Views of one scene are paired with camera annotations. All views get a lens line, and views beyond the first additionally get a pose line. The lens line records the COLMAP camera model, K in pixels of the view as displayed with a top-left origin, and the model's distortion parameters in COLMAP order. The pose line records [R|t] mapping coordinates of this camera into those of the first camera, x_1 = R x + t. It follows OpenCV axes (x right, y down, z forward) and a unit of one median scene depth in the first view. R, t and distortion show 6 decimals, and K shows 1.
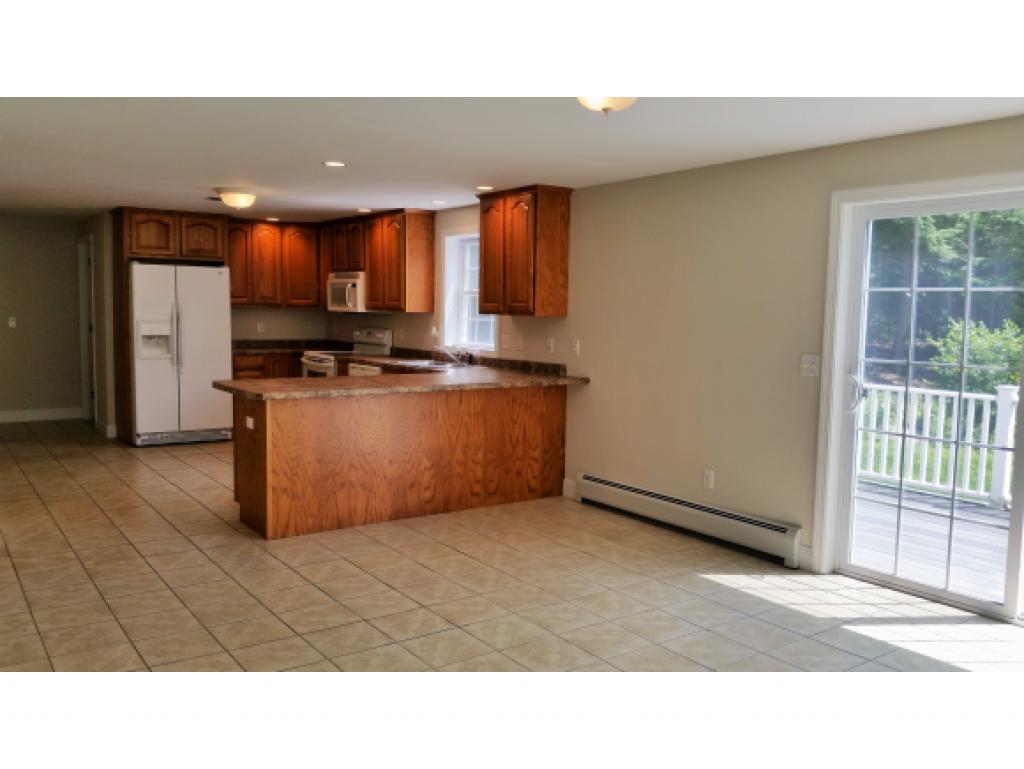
lens RADIAL K [[829.7, 0, 512.0], [0, 829.7, 384.5], [0, 0, 1]] dist [0.135224, -0.291878]
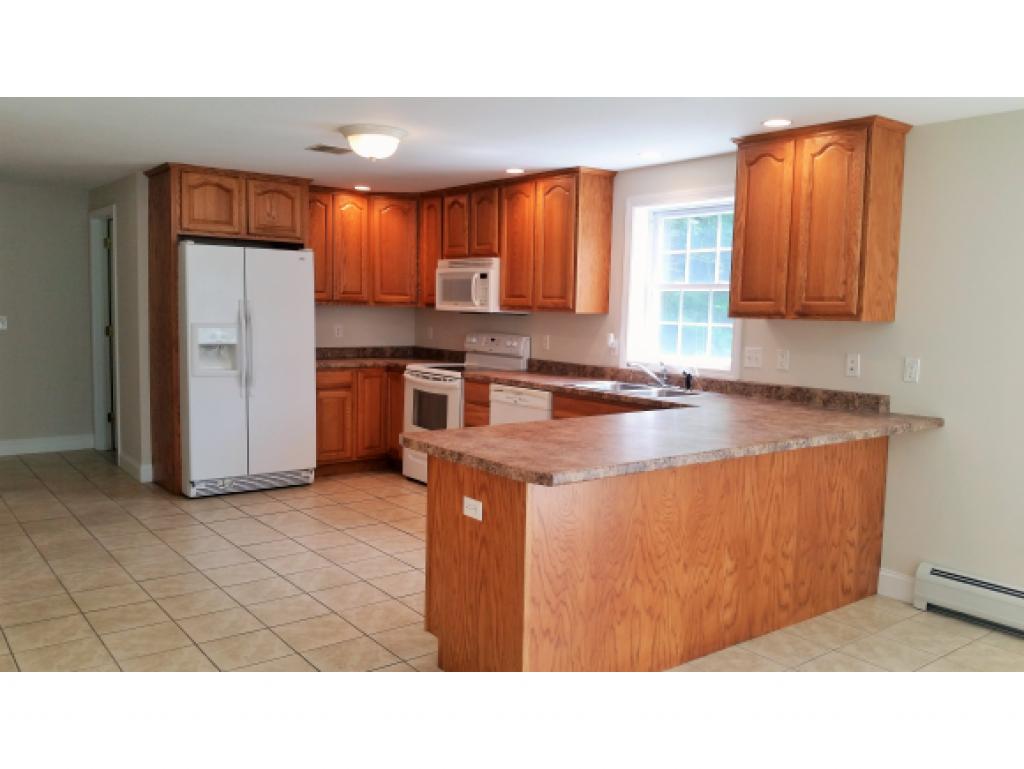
lens RADIAL K [[829.7, 0, 512.0], [0, 829.7, 384.5], [0, 0, 1]] dist [0.135224, -0.291878]
pose [[0.999255, 0.000388, 0.038604, -0.207901], [-0.000636, 0.999979, 0.006421, -0.029852], [-0.038600, -0.006441, 0.999234, 0.285094]]
